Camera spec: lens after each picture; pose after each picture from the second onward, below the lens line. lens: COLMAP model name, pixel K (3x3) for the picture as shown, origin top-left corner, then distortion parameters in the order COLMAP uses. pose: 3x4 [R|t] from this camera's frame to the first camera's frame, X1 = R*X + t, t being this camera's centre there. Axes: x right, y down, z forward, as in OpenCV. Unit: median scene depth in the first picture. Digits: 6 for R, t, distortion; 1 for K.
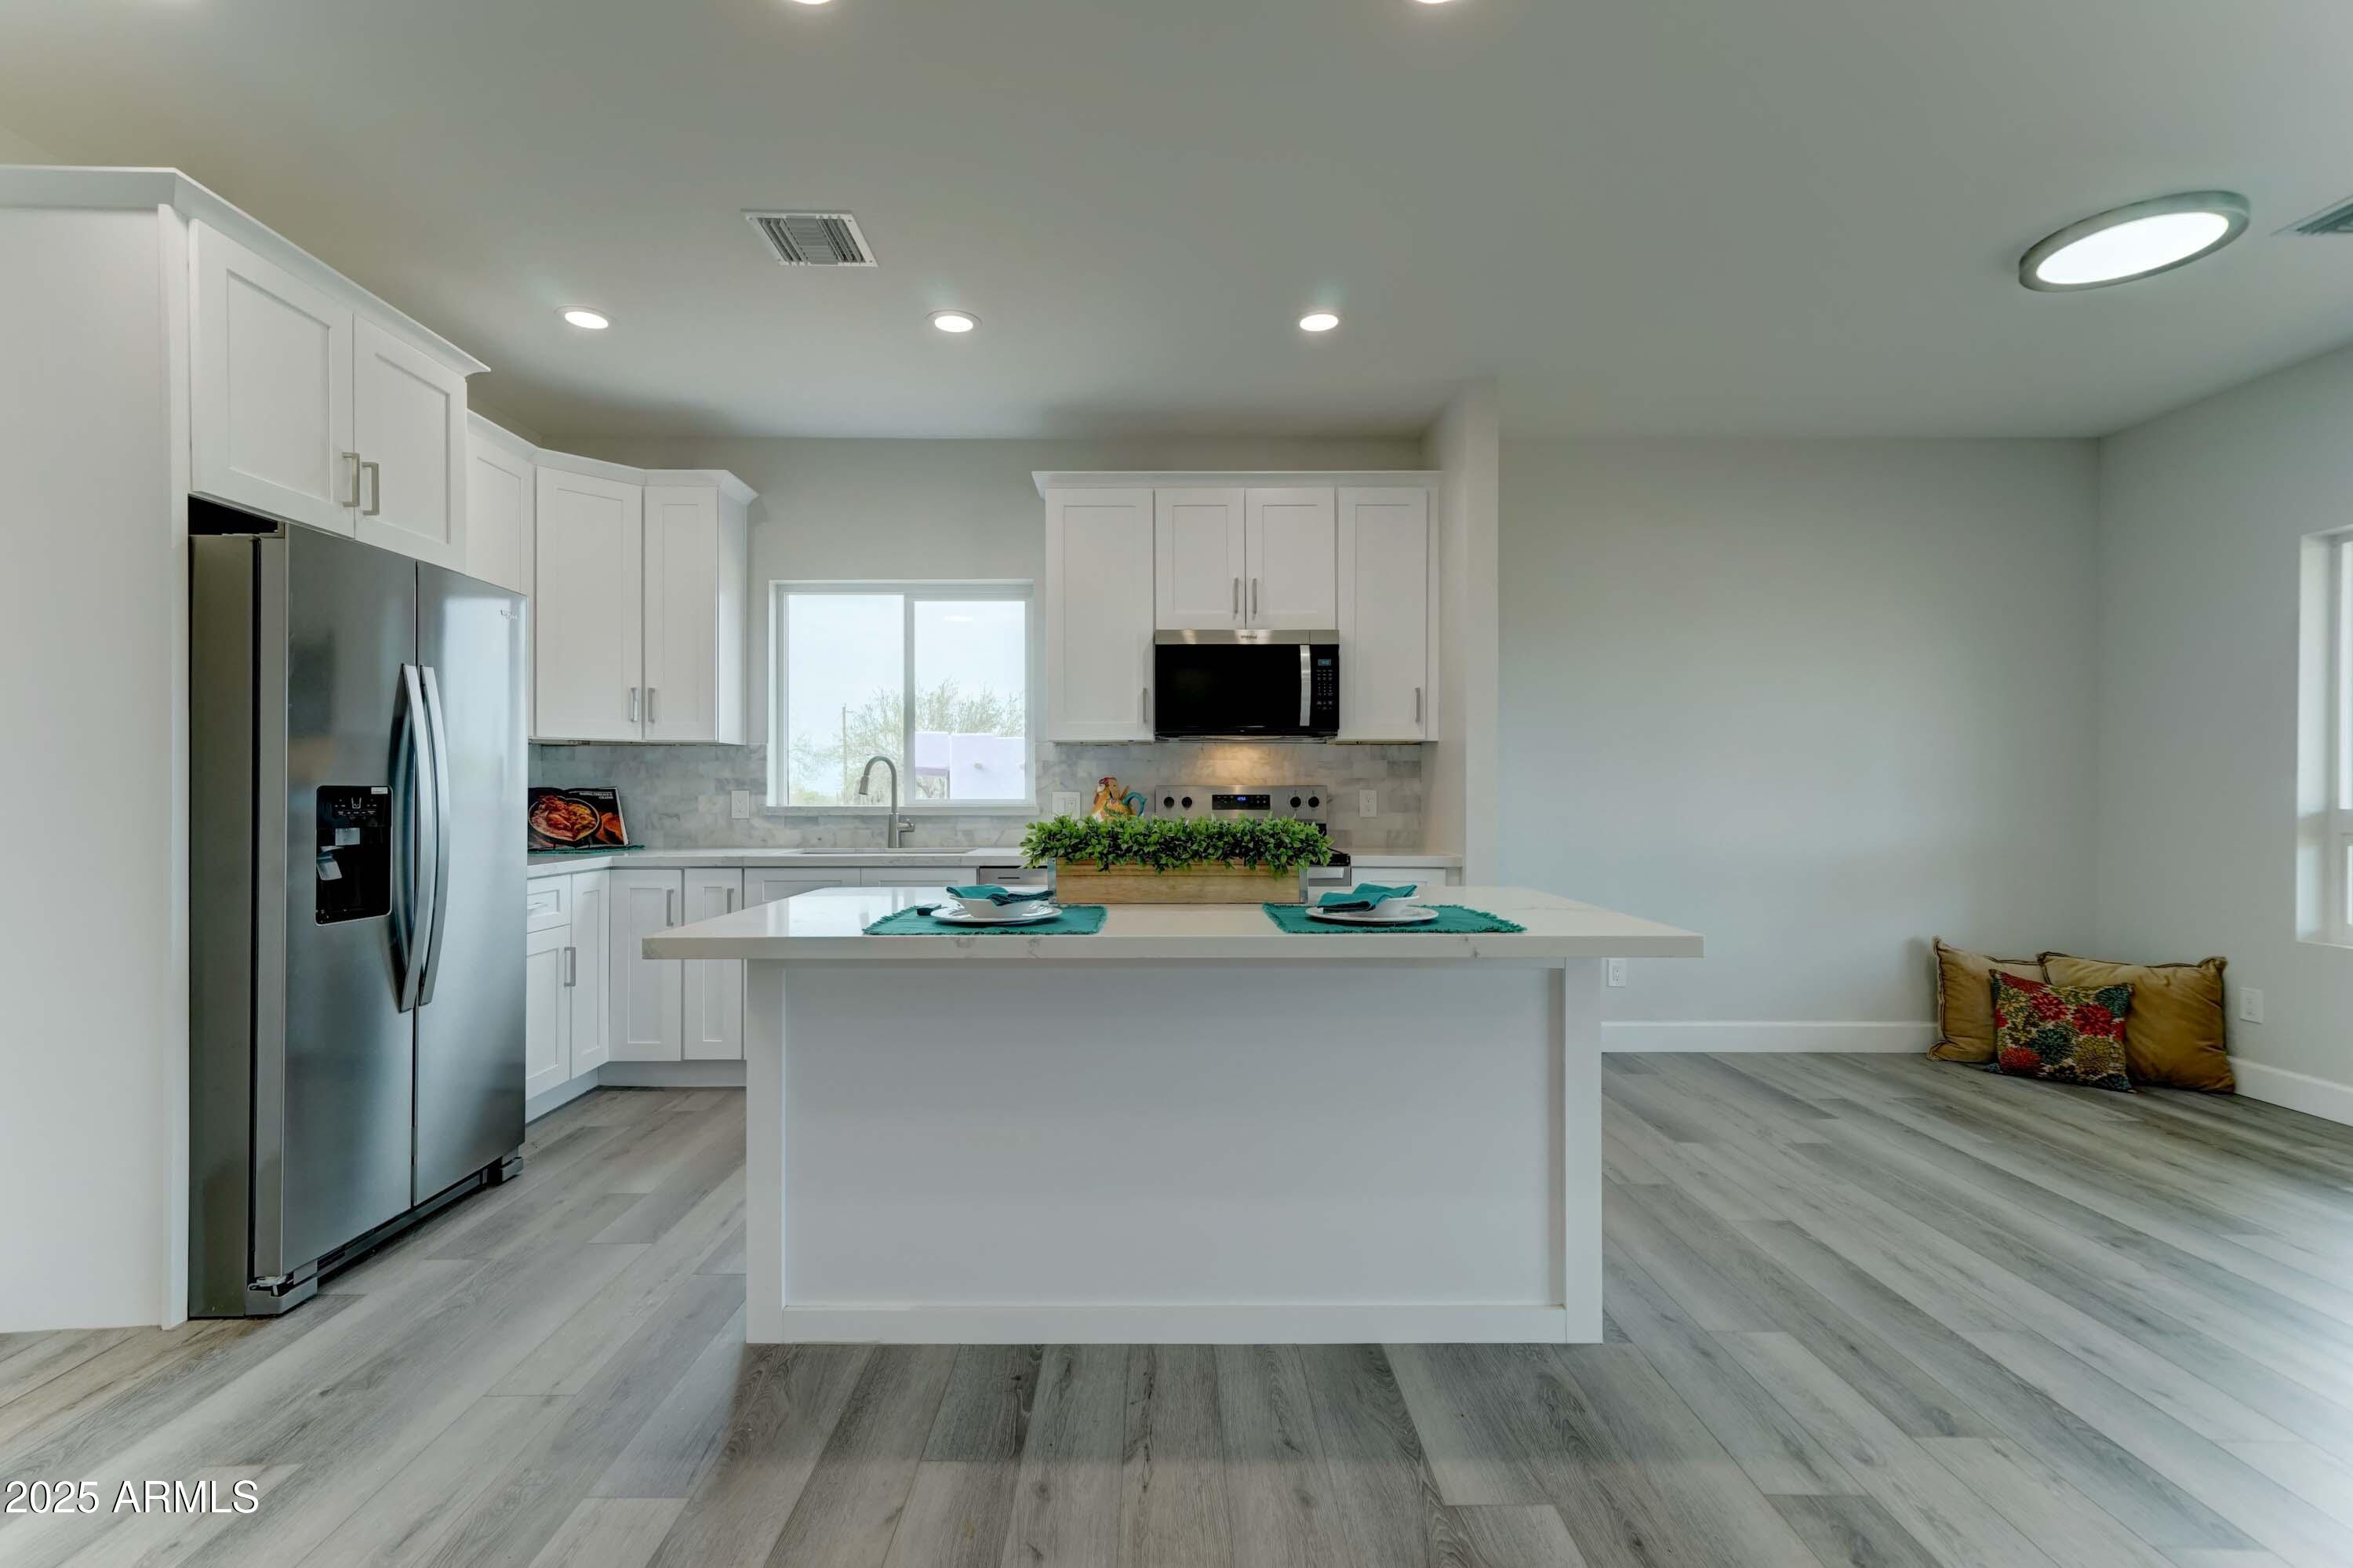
lens RADIAL K [[1064.5, 0, 1171.1], [0, 1064.5, 793.1], [0, 0, 1]] dist [0.012162, 0.000121]
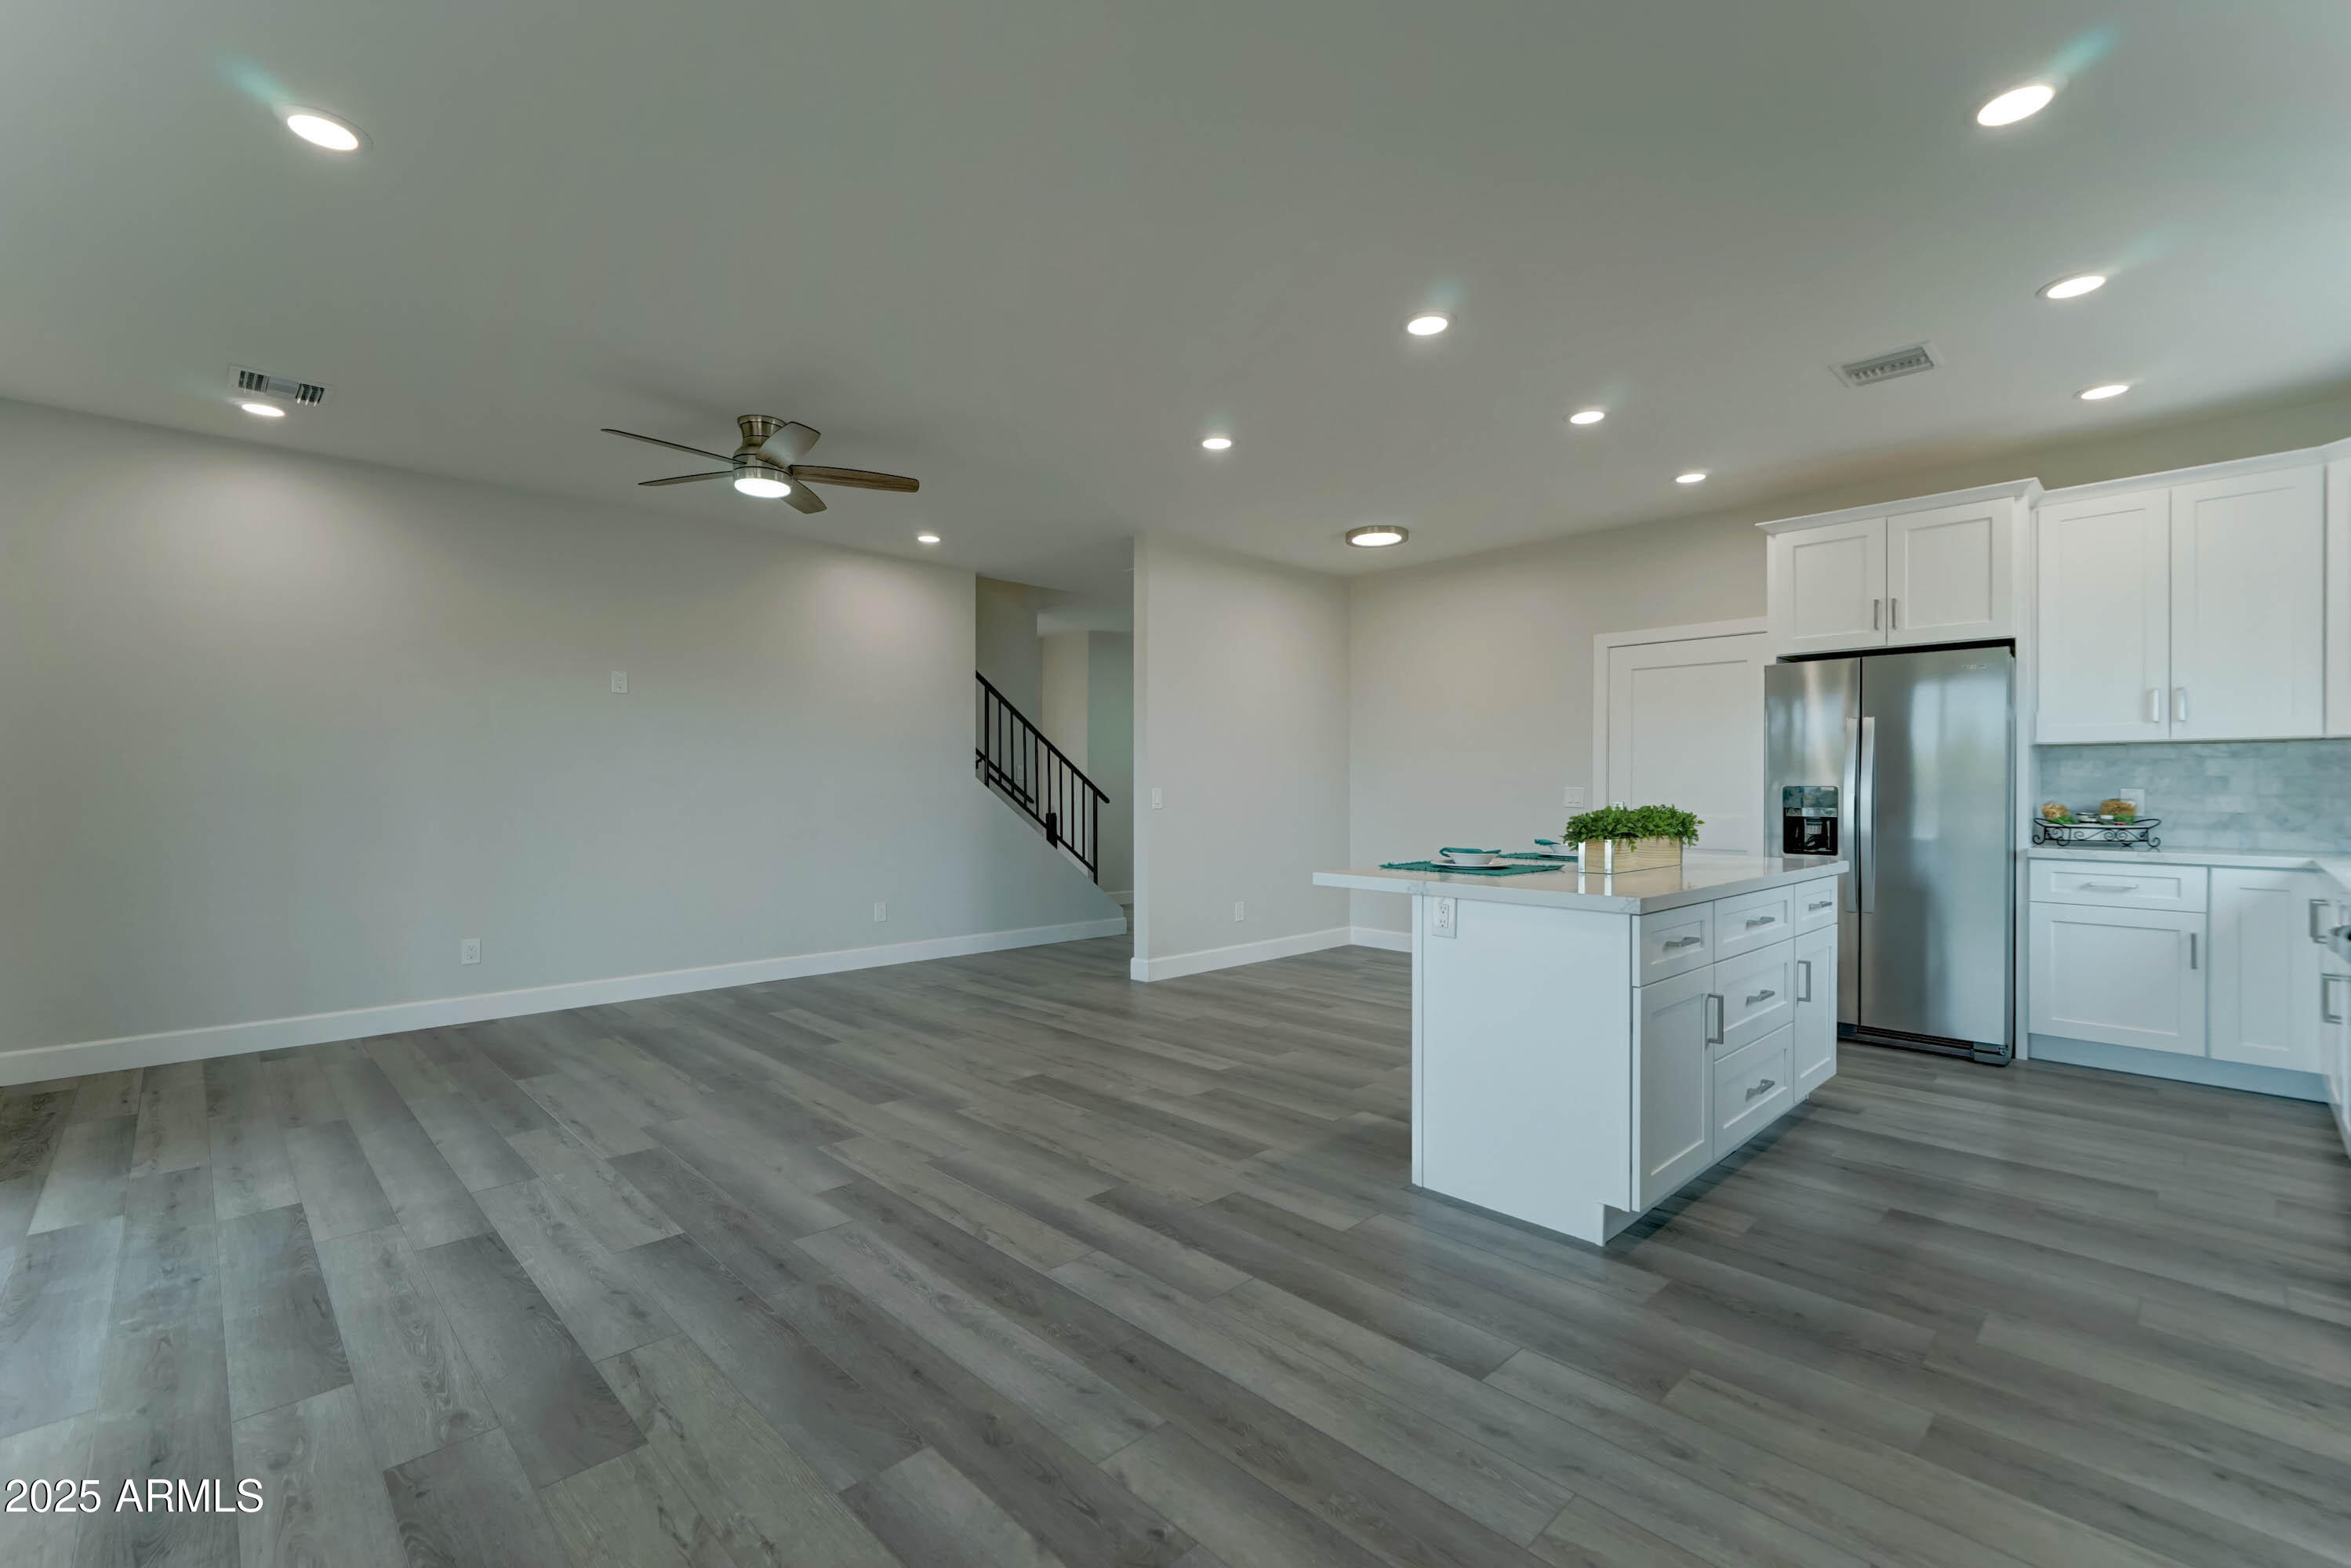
lens RADIAL K [[1027.1, 0, 1175.5], [0, 1027.1, 784.0], [0, 0, 1]] dist [0.032586, 0.000095]
pose [[-0.716440, -0.001285, -0.697647, 0.812063], [-0.002209, 0.999997, 0.000426, -0.005472], [0.697645, 0.001846, -0.716441, 0.905303]]
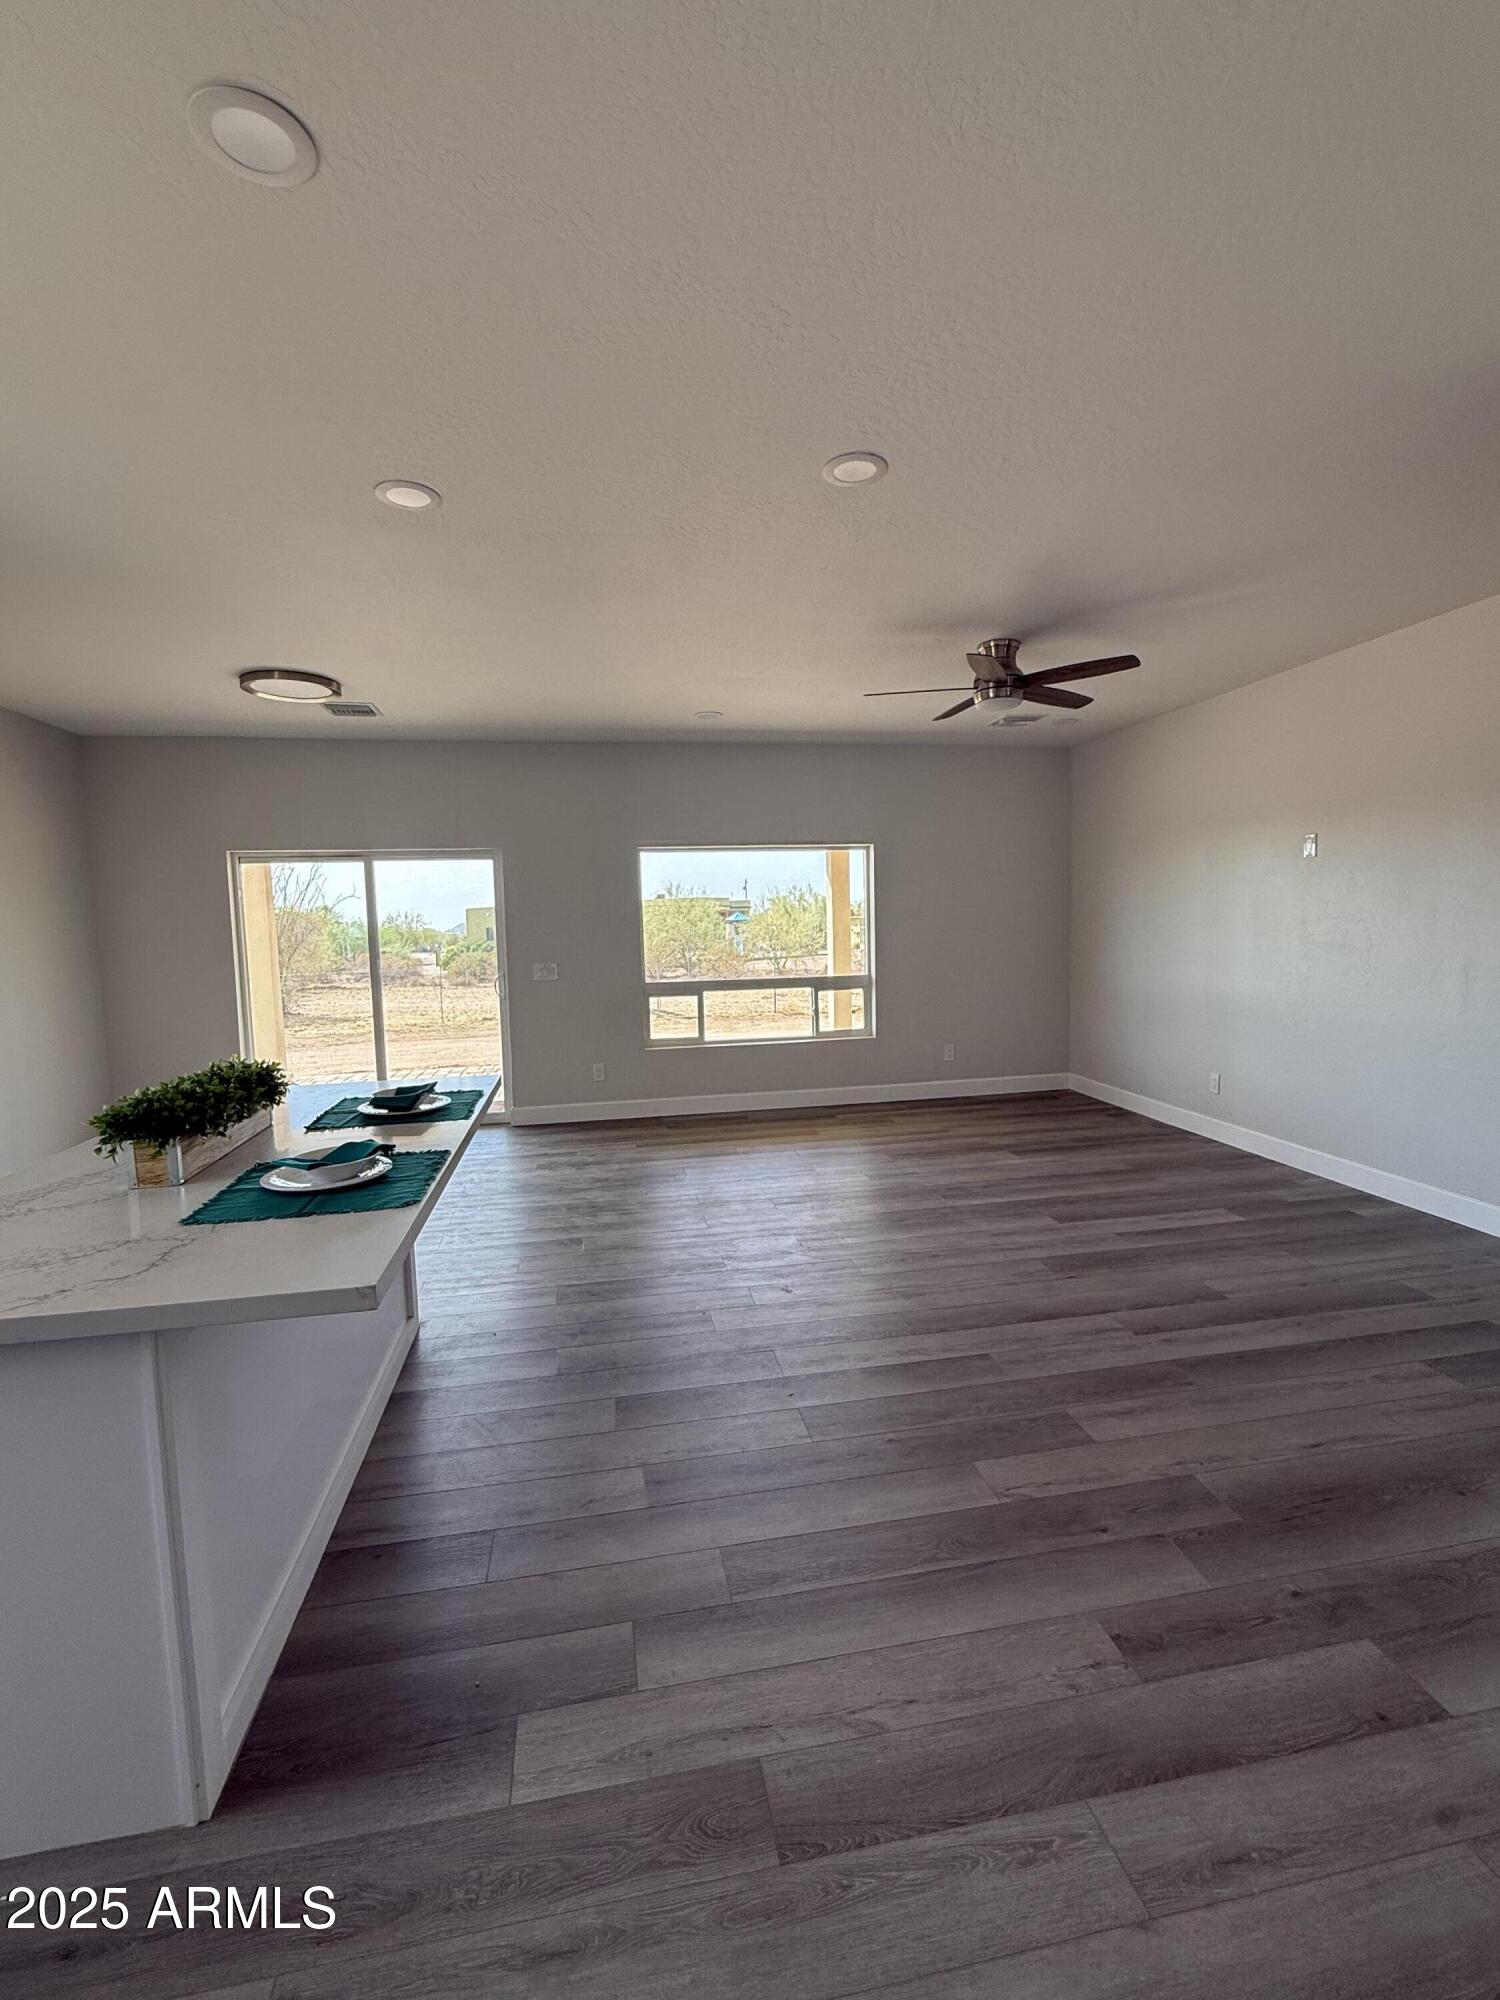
lens RADIAL K [[879.9, 0, 750.0], [0, 879.9, 1000.0], [0, 0, 1]] dist [-0.001580, 0.000345]
pose [[-0.171560, -0.084369, 0.981554, -0.539022], [0.032382, 0.995305, 0.091210, -0.064331], [-0.984641, 0.047433, -0.168022, 0.358009]]
